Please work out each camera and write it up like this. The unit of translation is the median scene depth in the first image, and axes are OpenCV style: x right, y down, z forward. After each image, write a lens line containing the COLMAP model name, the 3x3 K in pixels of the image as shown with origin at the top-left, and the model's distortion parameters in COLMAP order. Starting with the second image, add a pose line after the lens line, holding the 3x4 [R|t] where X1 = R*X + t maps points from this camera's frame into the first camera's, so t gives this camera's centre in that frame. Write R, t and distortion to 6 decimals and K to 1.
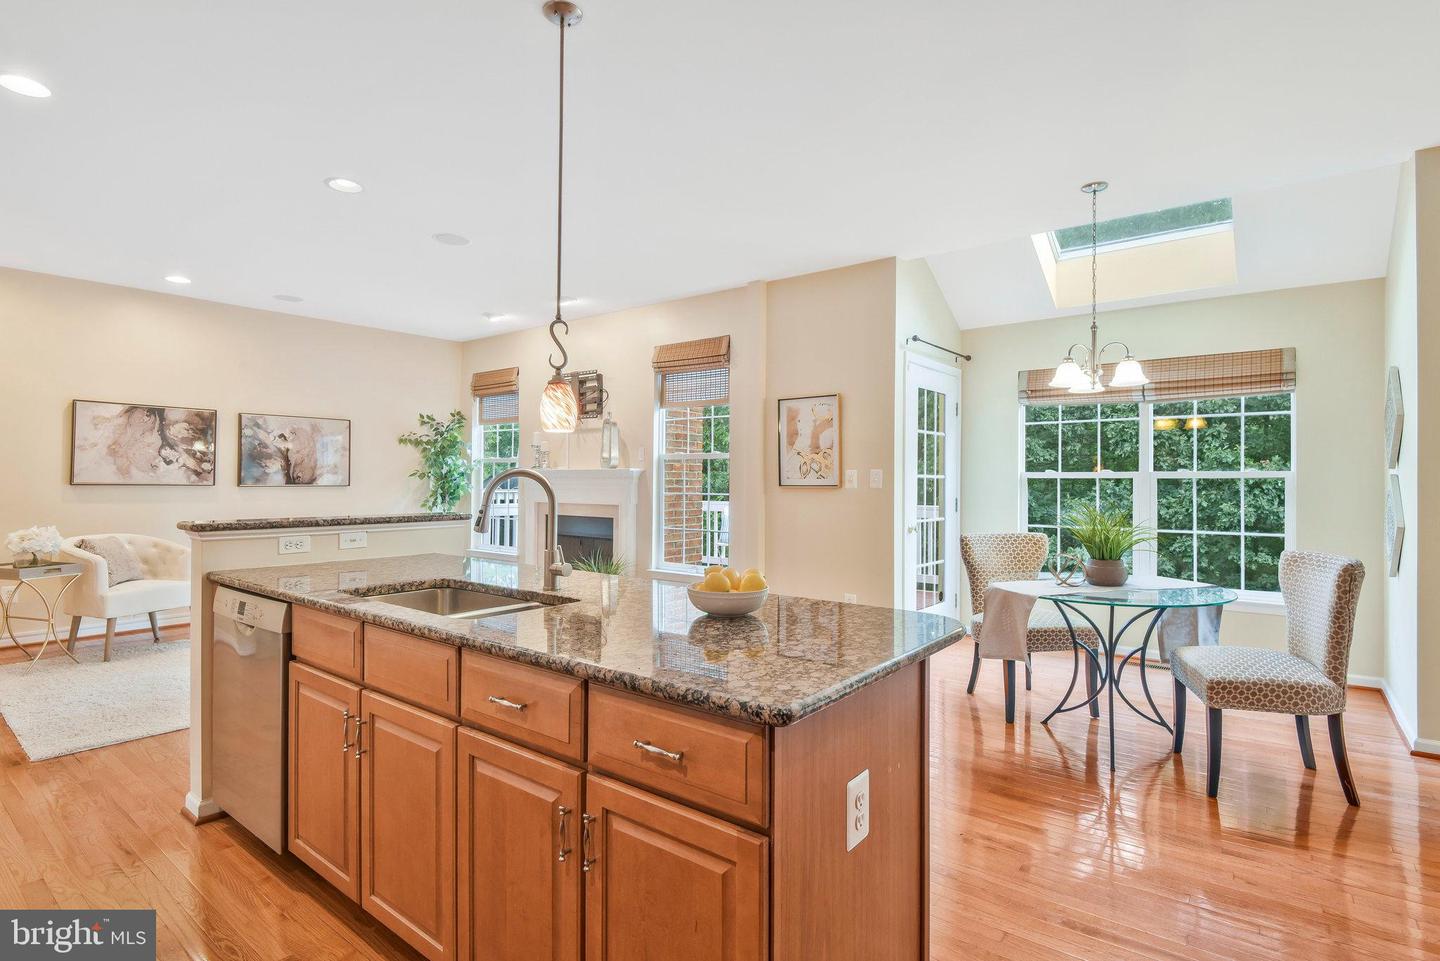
lens RADIAL K [[704.6, 0, 718.9], [0, 704.6, 476.4], [0, 0, 1]] dist [0.000008, -0.000281]
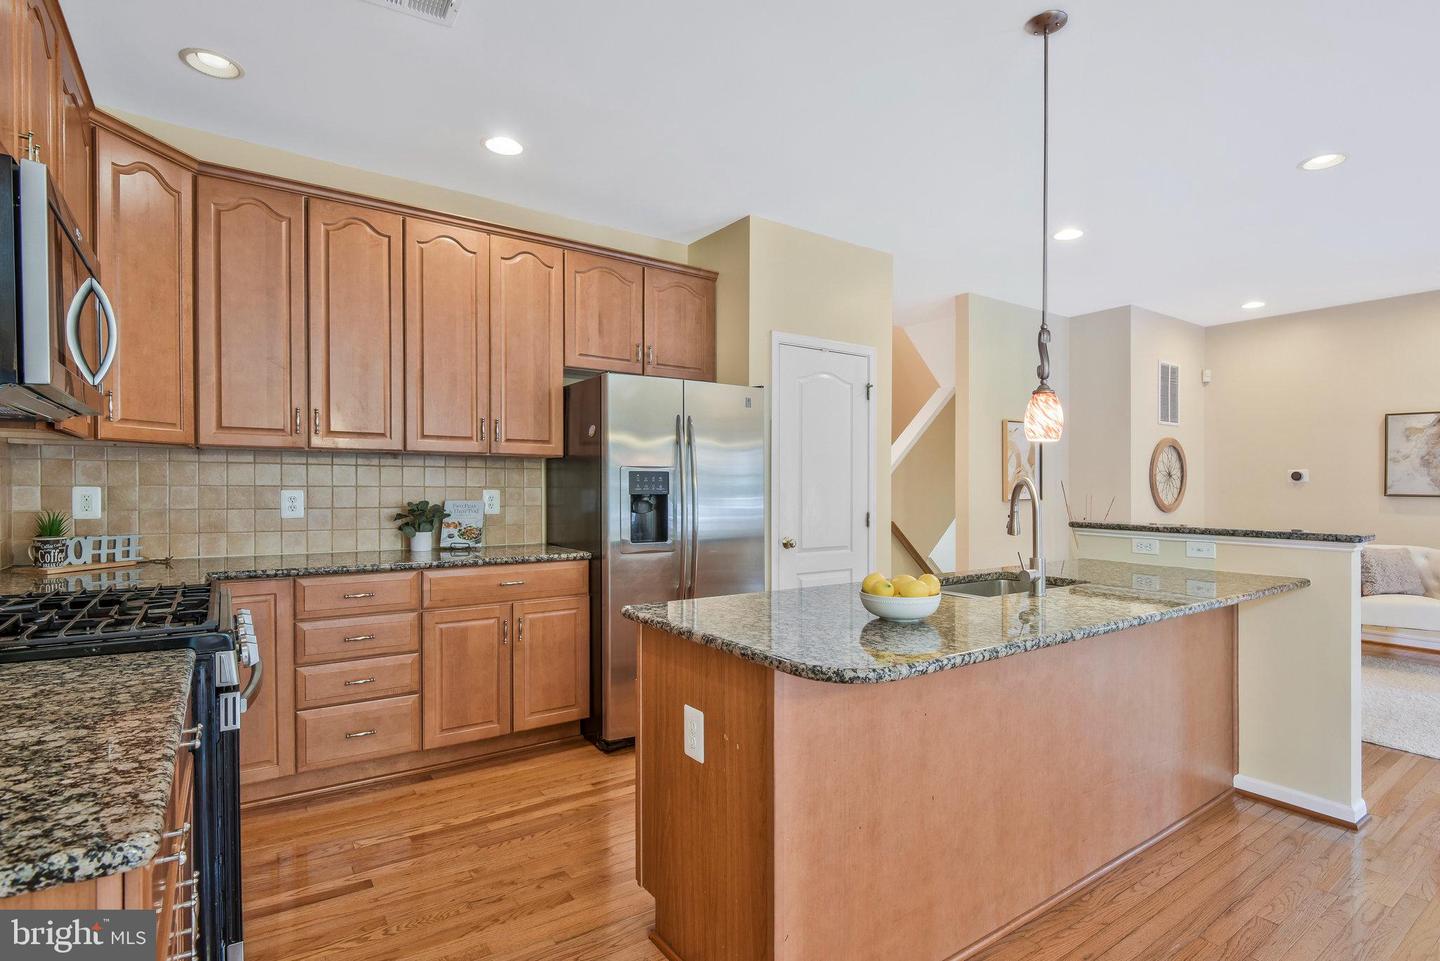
lens RADIAL K [[704.6, 0, 719.0], [0, 704.6, 487.8], [0, 0, 1]] dist [0.000008, -0.000281]
pose [[-0.301411, -0.001401, -0.953493, 0.374559], [-0.001580, 0.999998, -0.000970, 0.002391], [0.953493, 0.001214, -0.301413, 0.372034]]
